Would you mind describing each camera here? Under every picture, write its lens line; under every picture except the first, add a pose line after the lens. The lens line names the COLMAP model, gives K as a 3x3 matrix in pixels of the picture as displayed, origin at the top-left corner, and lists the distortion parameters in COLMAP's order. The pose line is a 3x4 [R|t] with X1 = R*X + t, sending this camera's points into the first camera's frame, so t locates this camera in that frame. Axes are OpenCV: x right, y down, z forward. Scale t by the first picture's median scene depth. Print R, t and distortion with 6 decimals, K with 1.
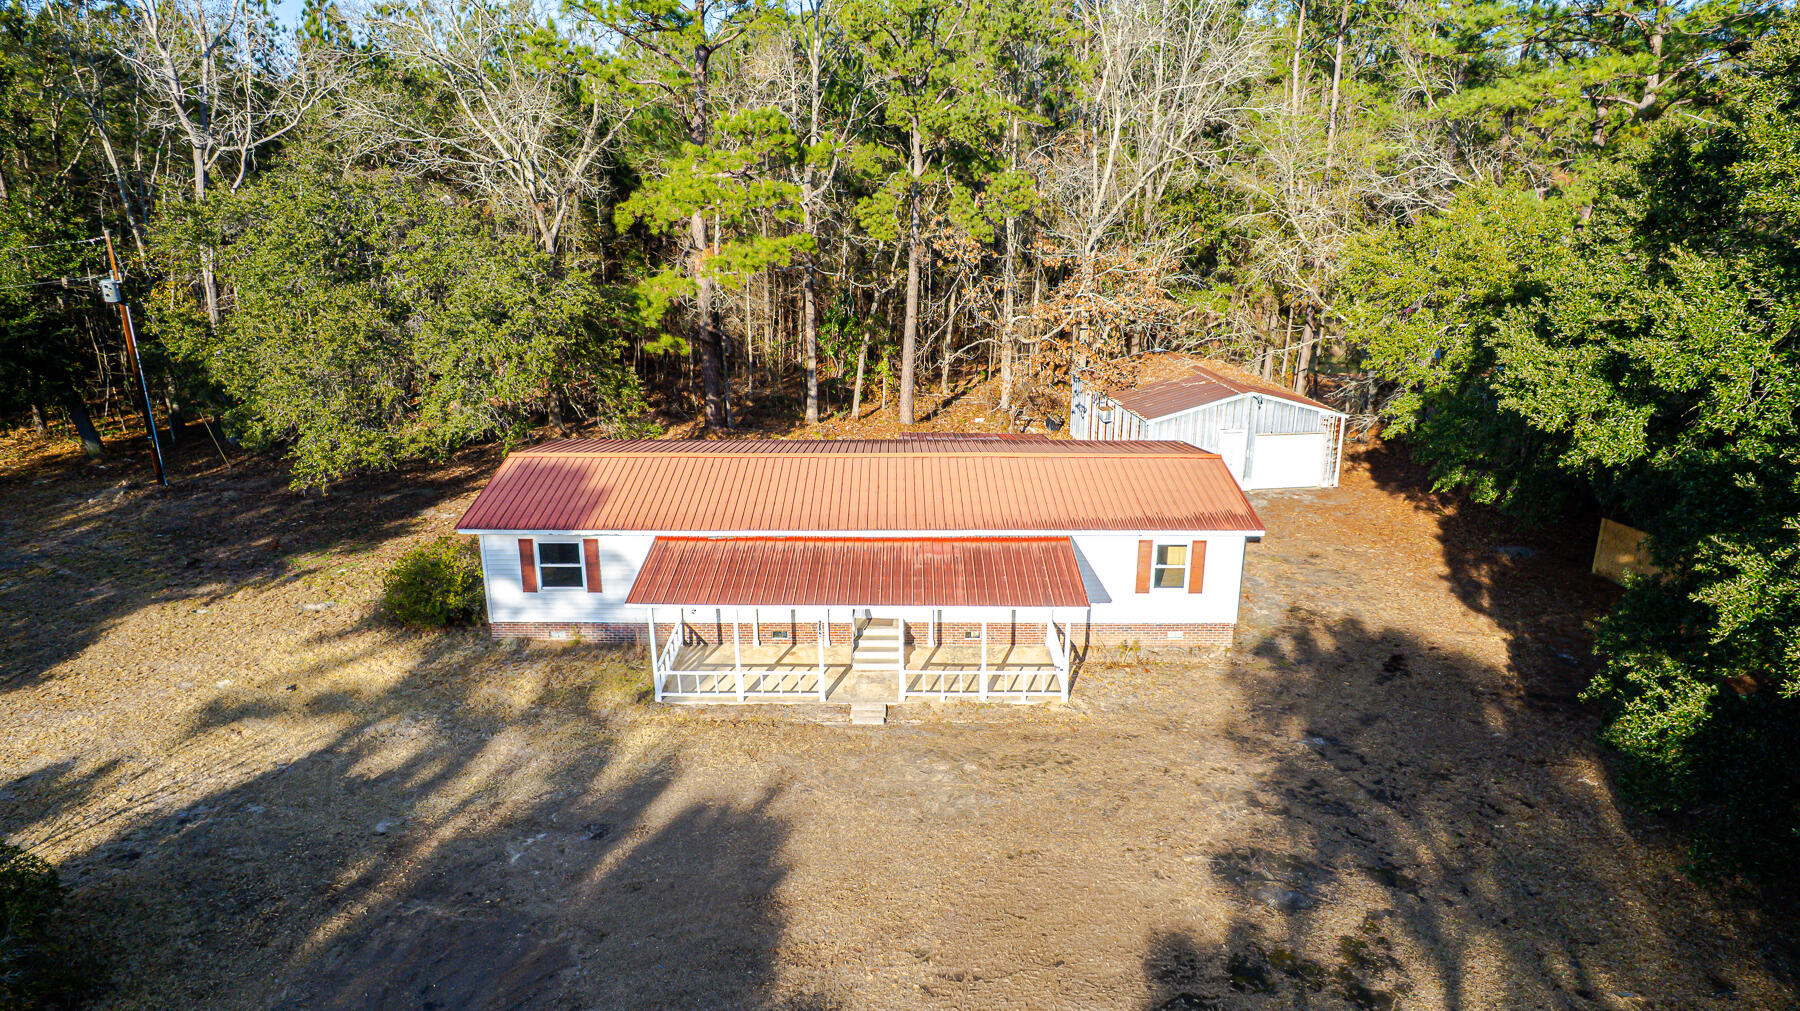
lens RADIAL K [[1168.0, 0, 900.0], [0, 1168.0, 505.5], [0, 0, 1]] dist [-0.031113, 0.002144]
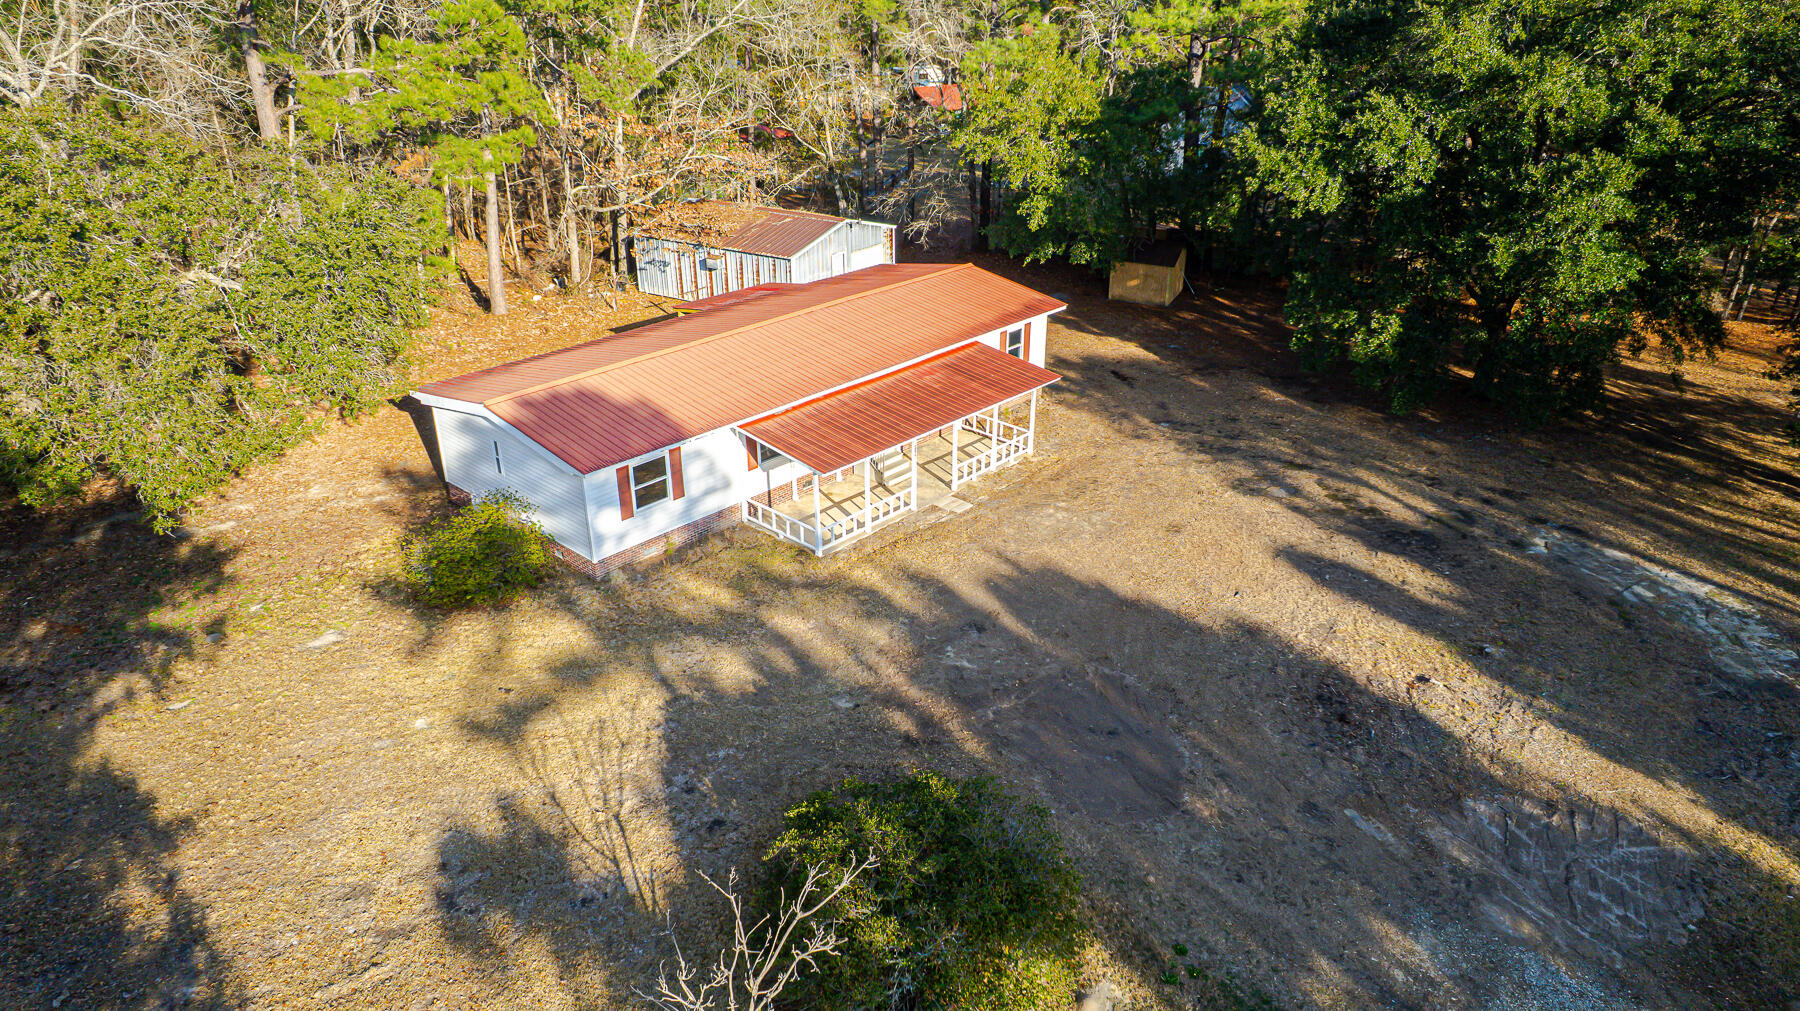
lens RADIAL K [[1168.0, 0, 900.0], [0, 1168.0, 505.5], [0, 0, 1]] dist [-0.031113, 0.002144]
pose [[0.681656, -0.321824, 0.657096, -0.825264], [0.225408, 0.946761, 0.229859, -0.117650], [-0.696087, -0.008569, 0.717906, 0.099723]]
